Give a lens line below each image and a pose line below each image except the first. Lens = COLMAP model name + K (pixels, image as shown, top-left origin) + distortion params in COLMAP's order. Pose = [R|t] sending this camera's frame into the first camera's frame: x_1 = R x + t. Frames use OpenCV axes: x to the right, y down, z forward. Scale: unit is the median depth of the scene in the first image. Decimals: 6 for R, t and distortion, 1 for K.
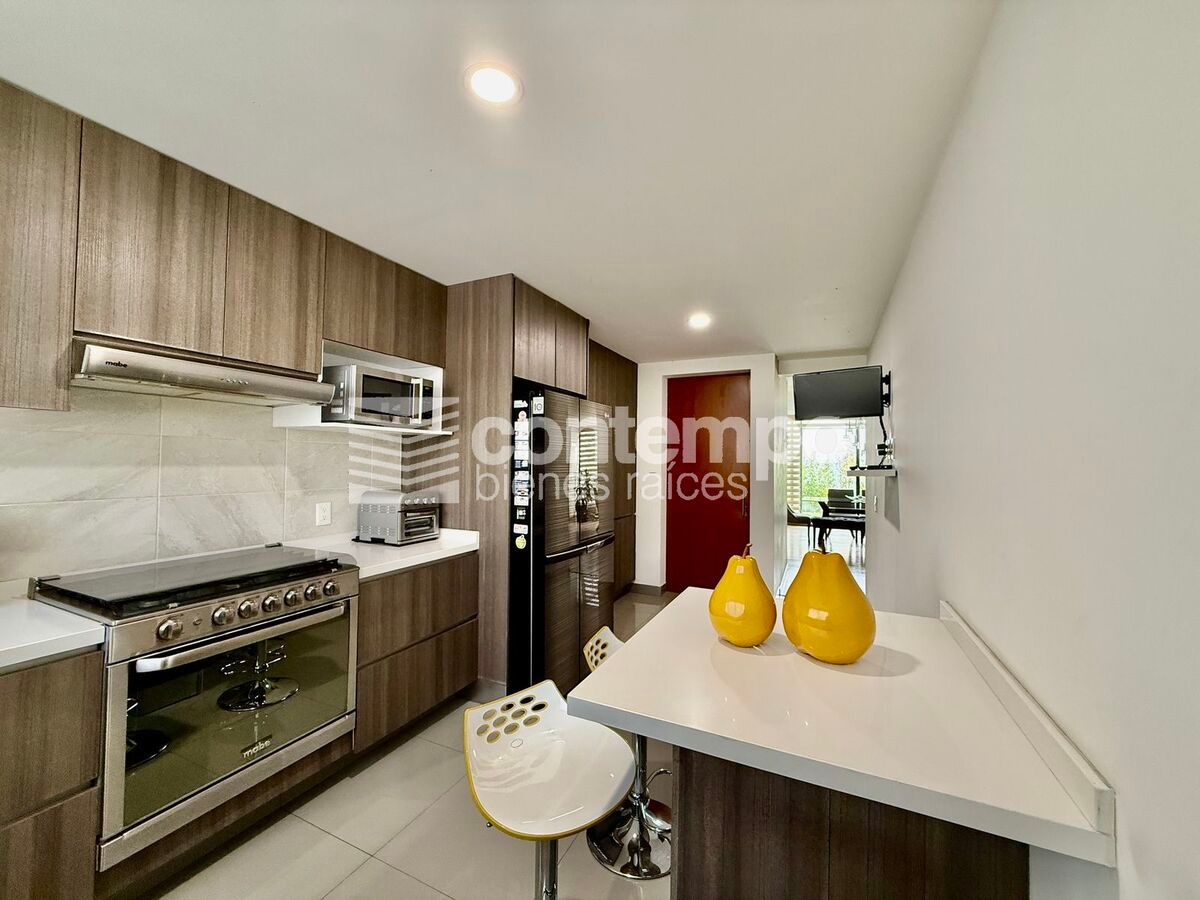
lens RADIAL K [[478.2, 0, 600.0], [0, 478.2, 450.0], [0, 0, 1]] dist [-0.000944, 0.000936]
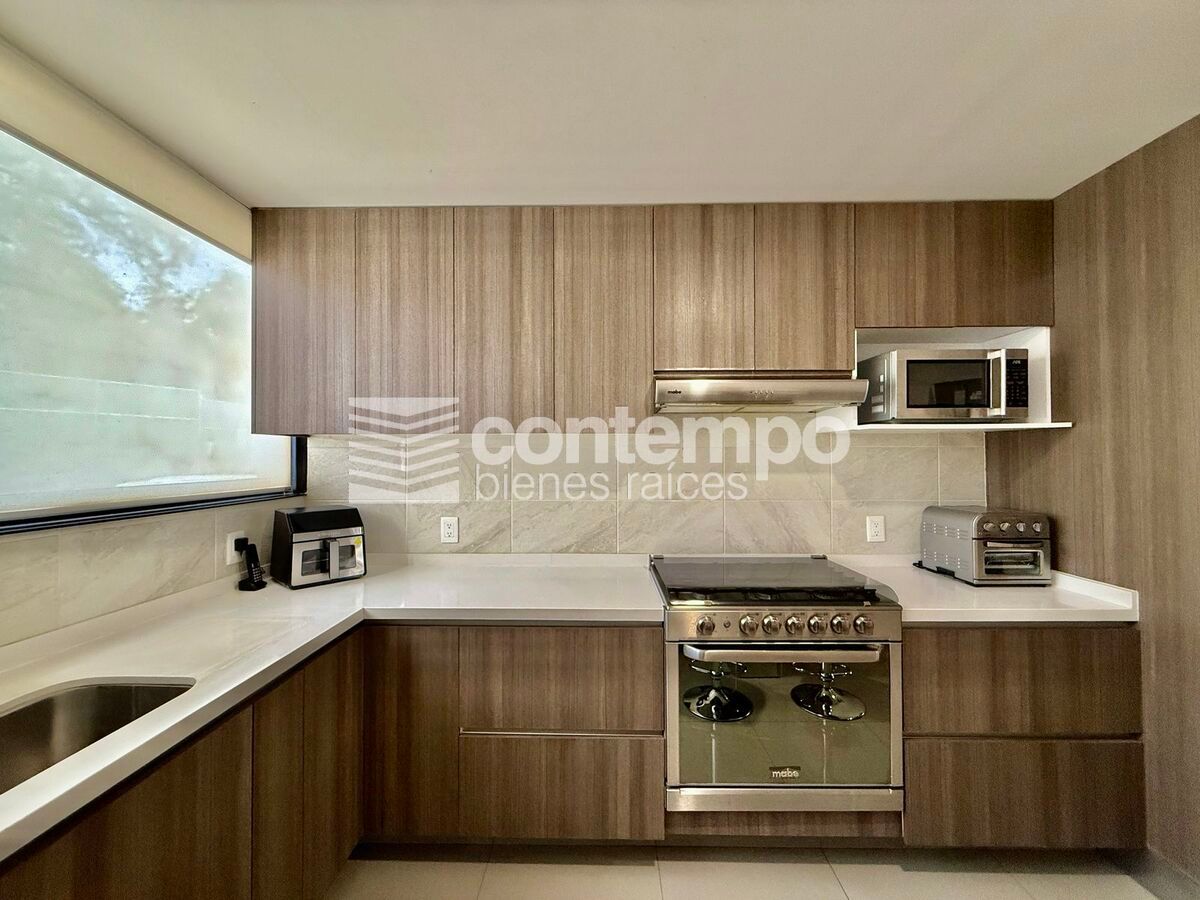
lens RADIAL K [[478.2, 0, 600.0], [0, 478.2, 450.0], [0, 0, 1]] dist [-0.000944, 0.000936]
pose [[0.417063, -0.026553, -0.908490, 0.008665], [0.029126, 0.999450, -0.015841, -0.012473], [0.908411, -0.019854, 0.417607, 0.214978]]
